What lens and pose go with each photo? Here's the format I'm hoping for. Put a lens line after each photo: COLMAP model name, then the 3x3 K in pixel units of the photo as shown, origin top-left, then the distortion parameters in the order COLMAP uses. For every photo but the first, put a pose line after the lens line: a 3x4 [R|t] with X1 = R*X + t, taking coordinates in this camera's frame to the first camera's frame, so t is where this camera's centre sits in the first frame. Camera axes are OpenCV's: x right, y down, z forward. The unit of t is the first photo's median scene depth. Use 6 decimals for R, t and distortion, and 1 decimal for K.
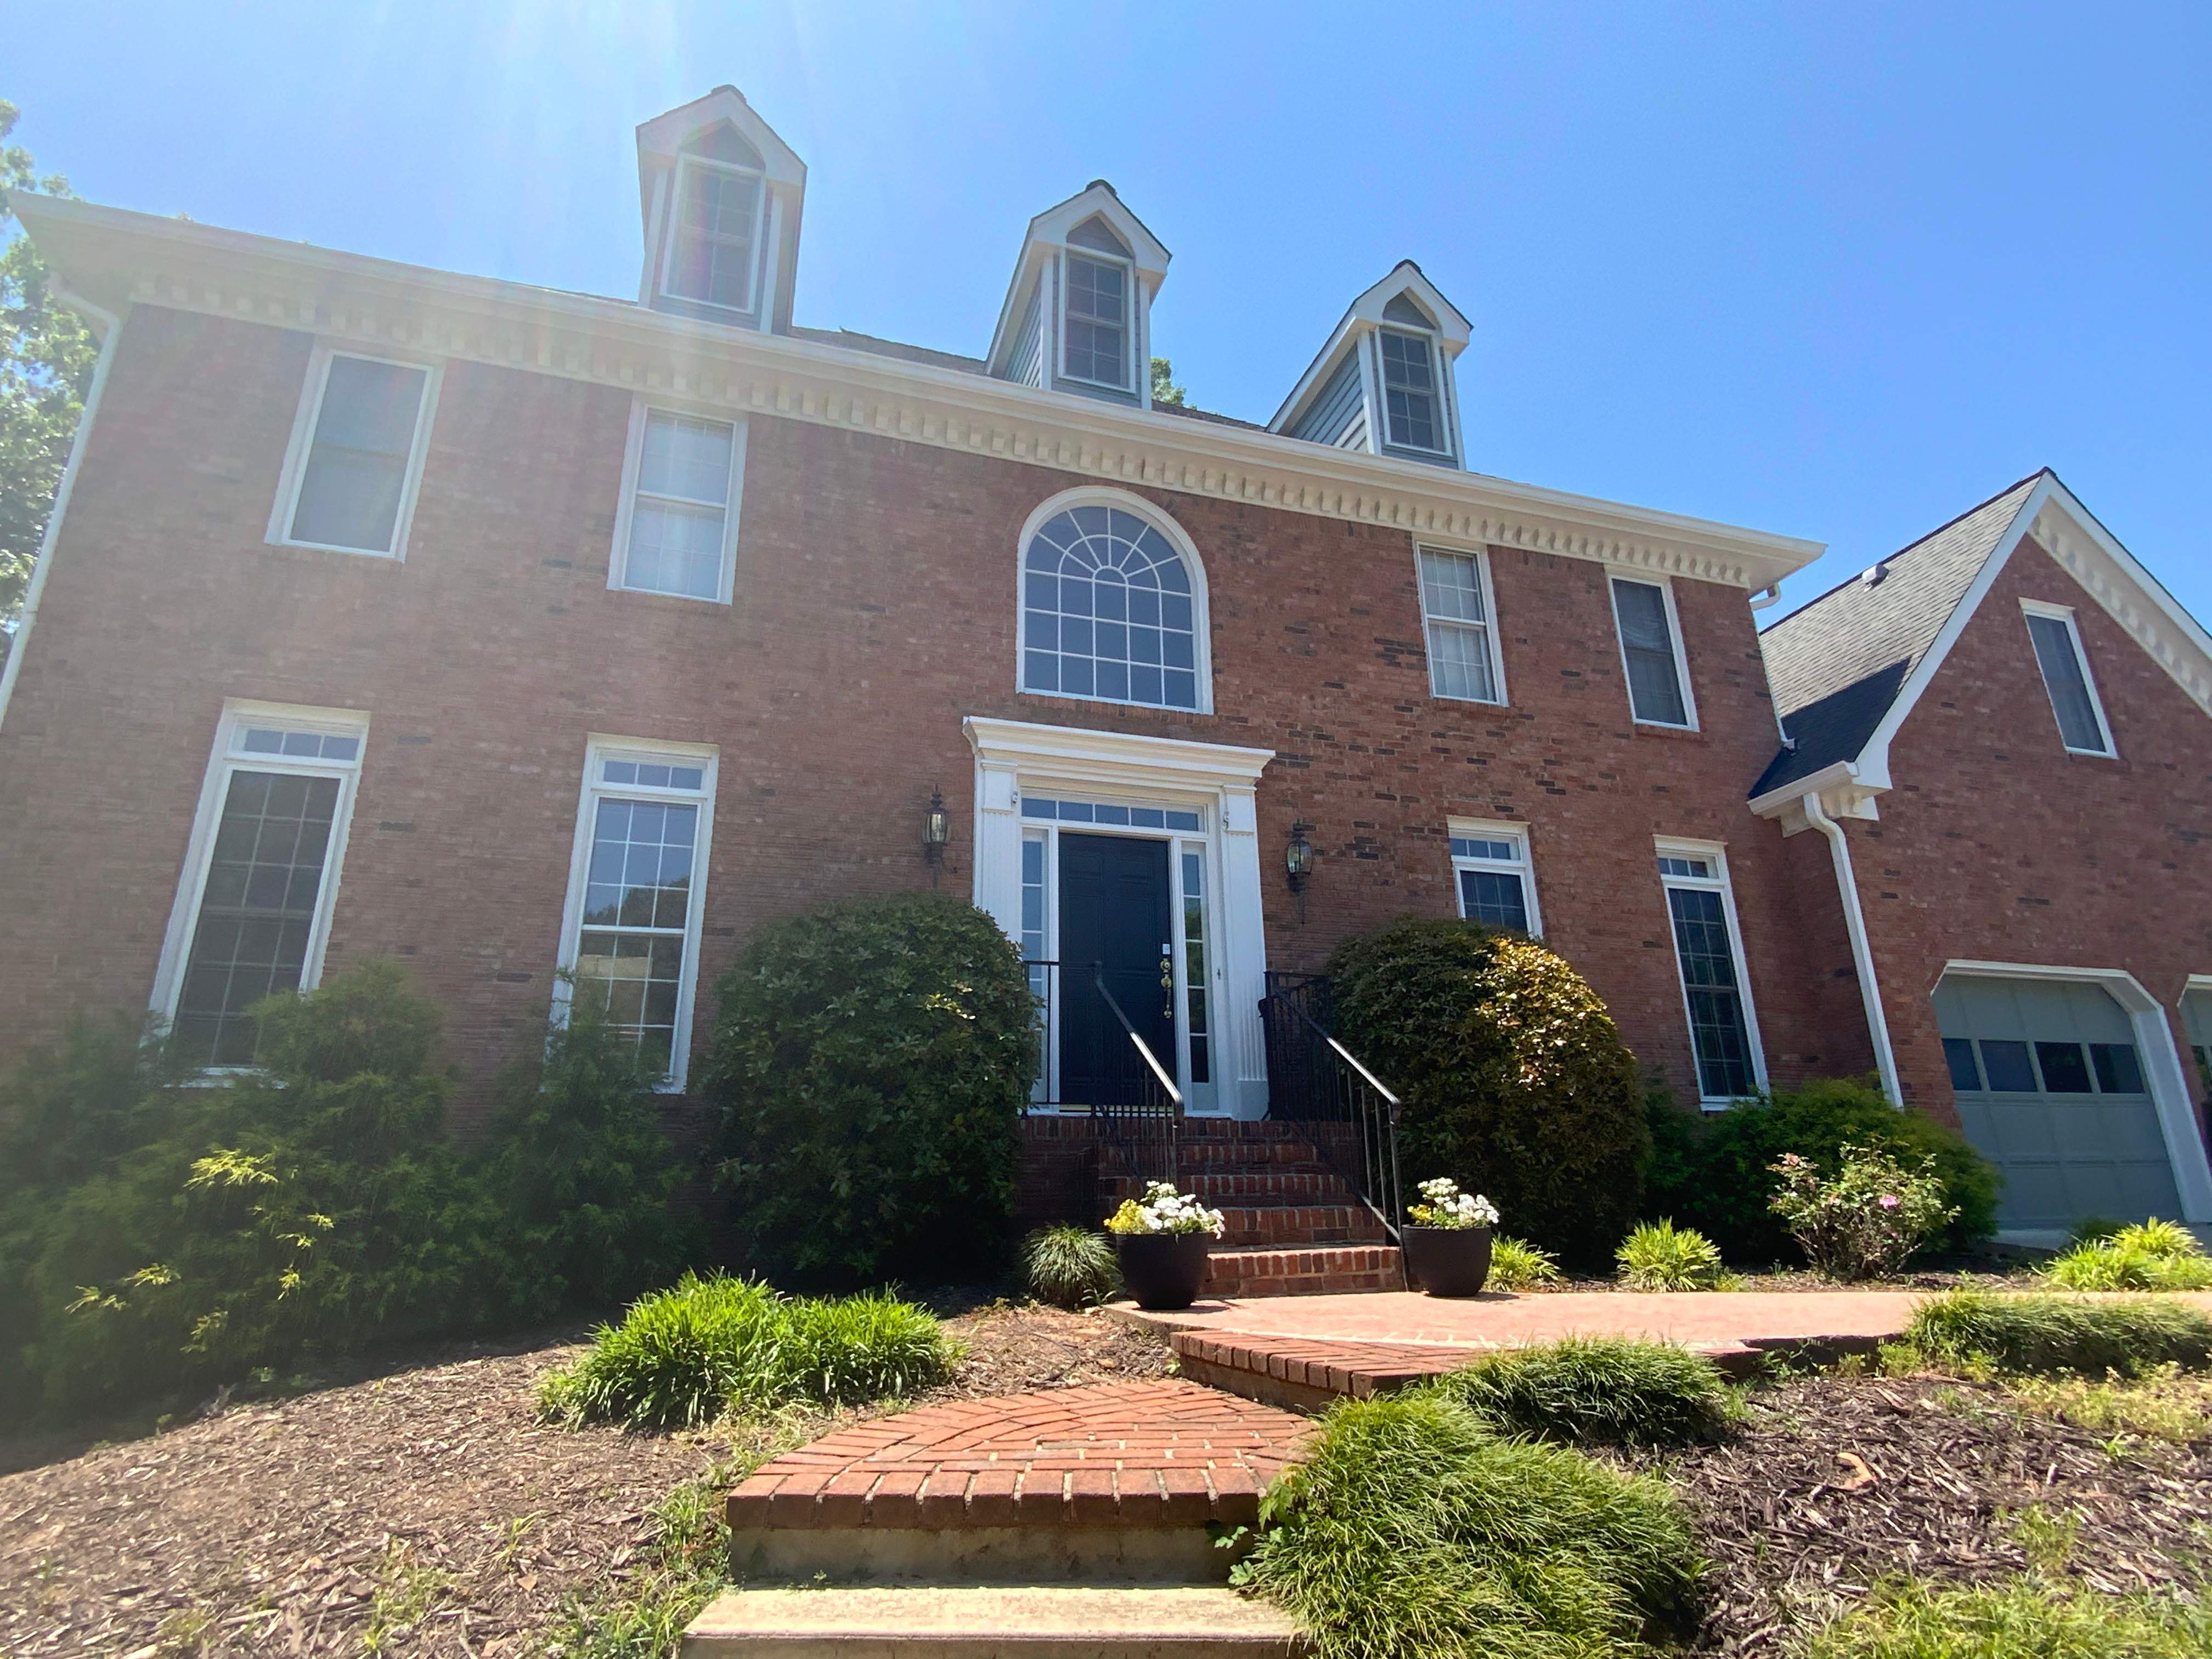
lens RADIAL K [[1176.2, 0, 1100.5], [0, 1176.2, 832.8], [0, 0, 1]] dist [-0.006811, -0.000840]
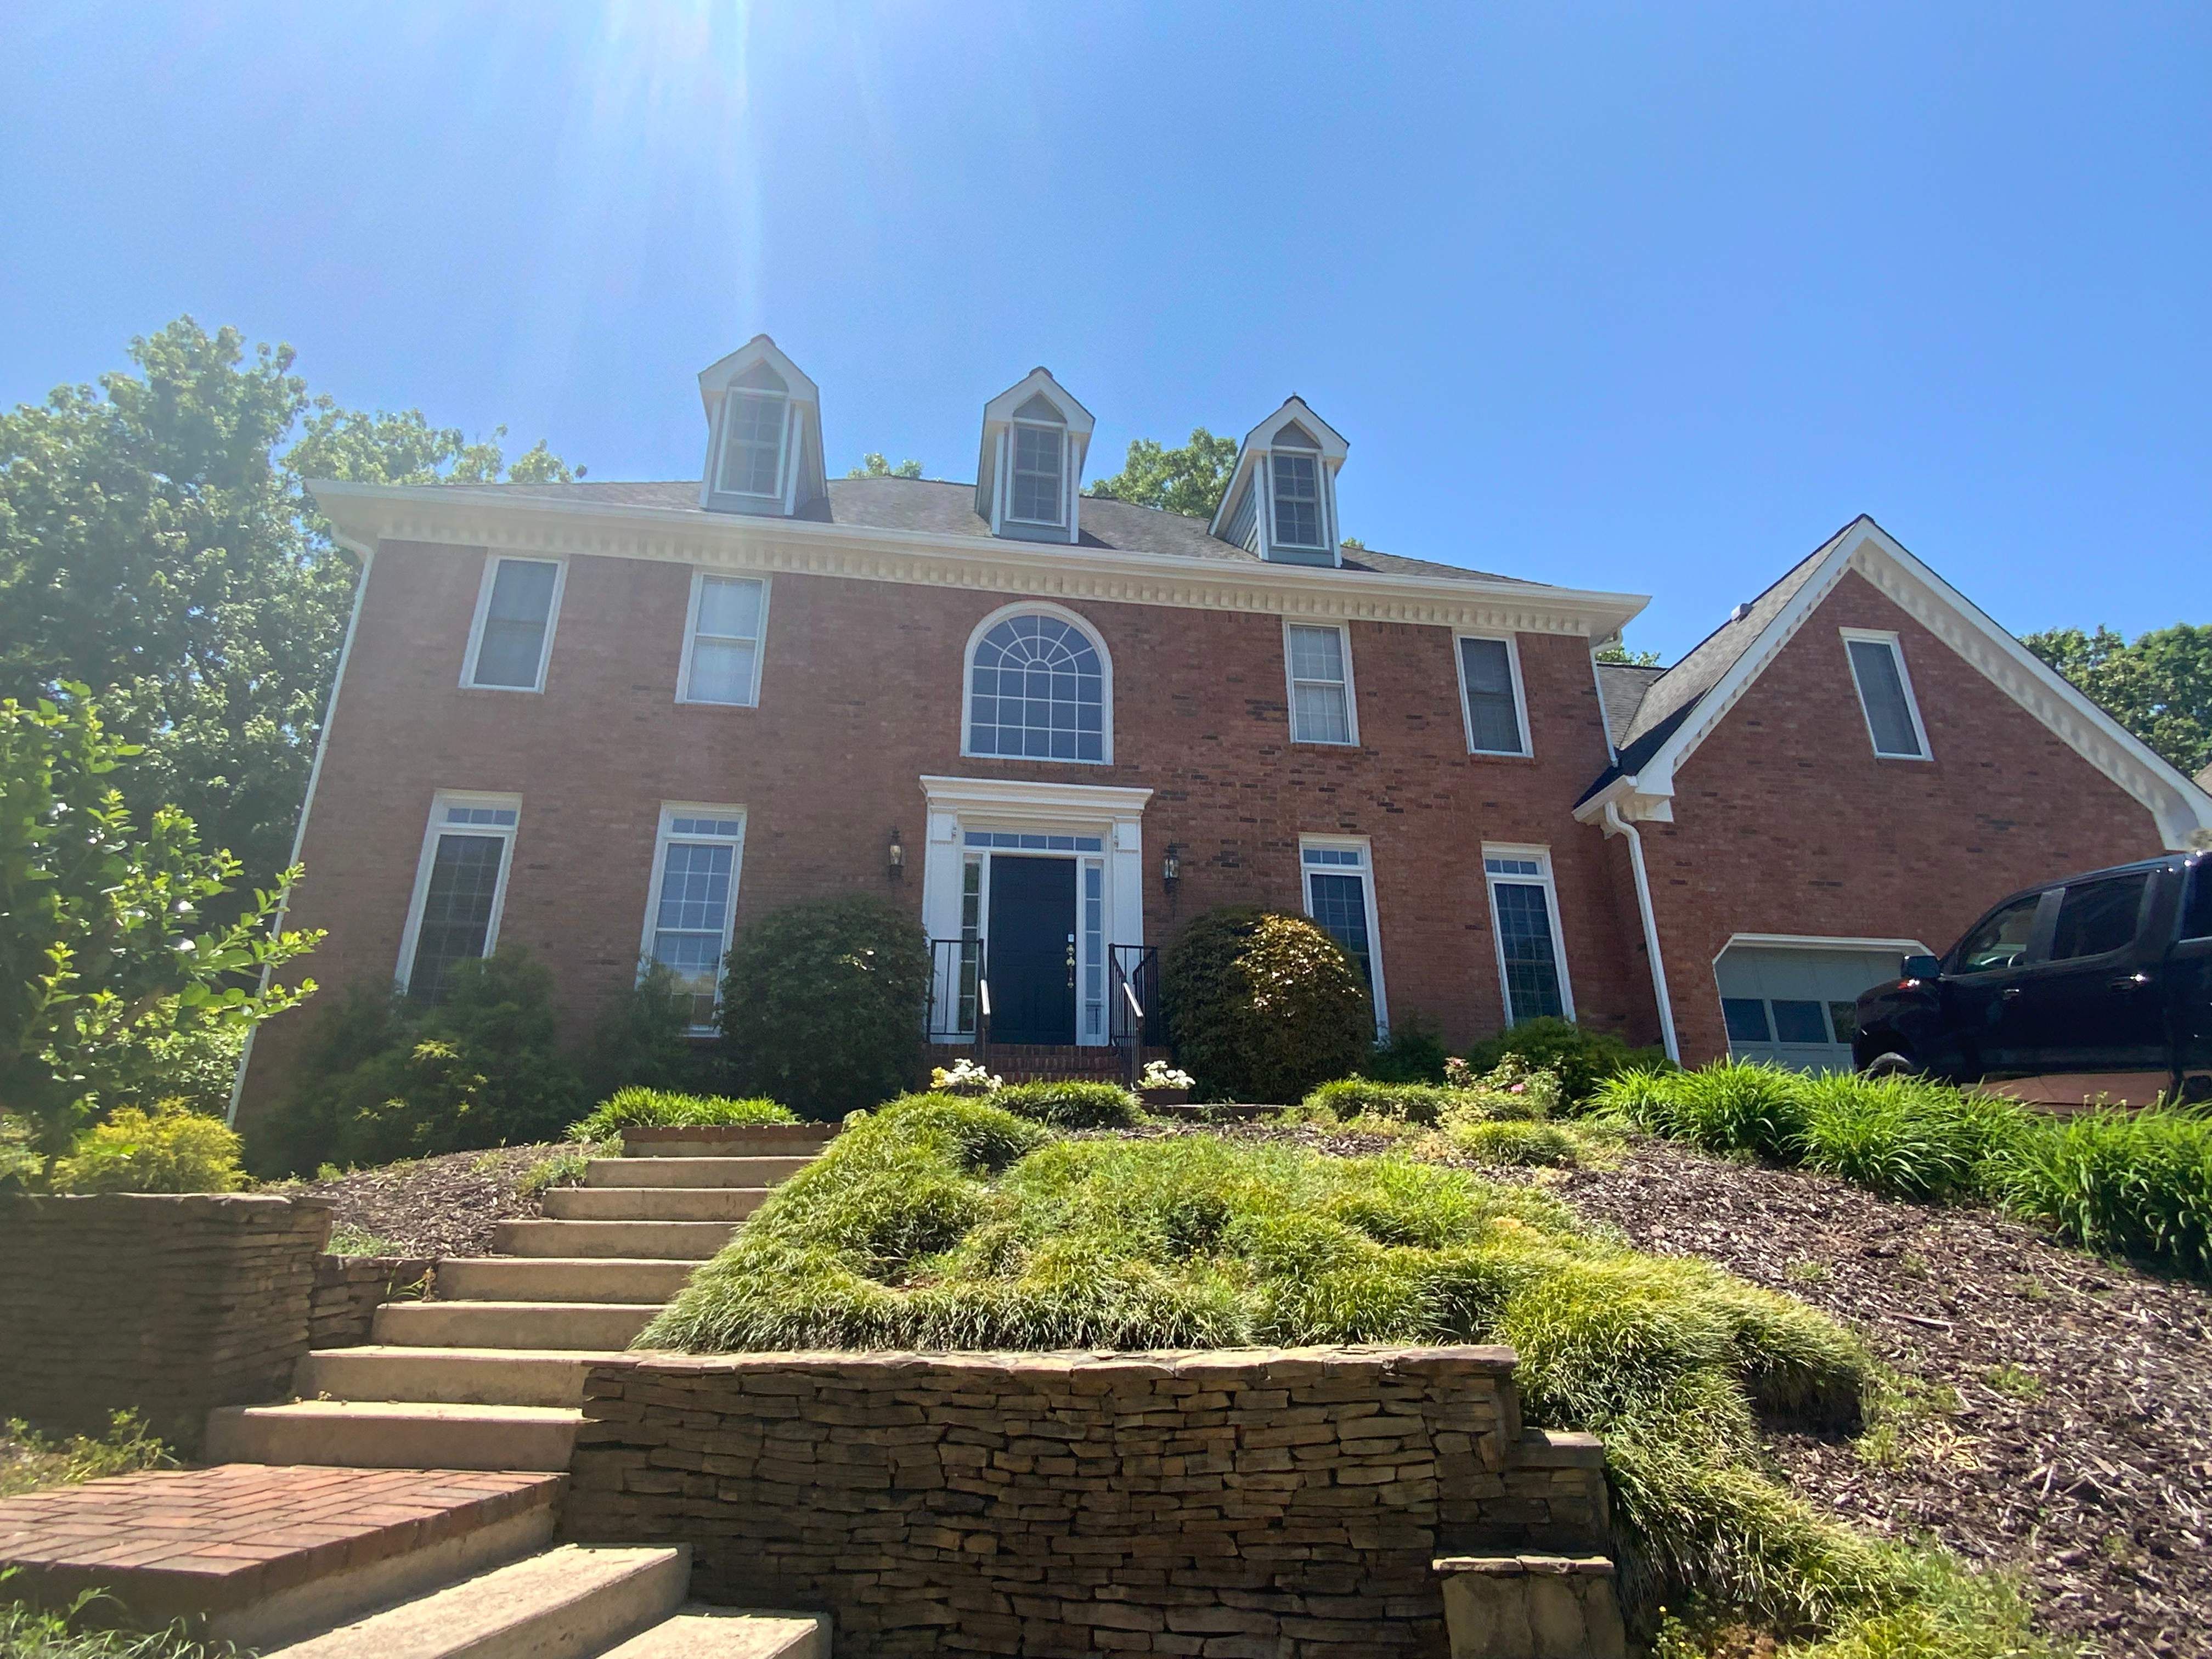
lens RADIAL K [[1176.2, 0, 1103.3], [0, 1176.2, 829.6], [0, 0, 1]] dist [-0.006811, -0.000840]
pose [[0.989330, -0.044748, -0.138648, 0.267916], [0.038215, 0.998046, -0.049429, 0.038848], [0.140589, 0.043603, 0.989107, -0.324282]]
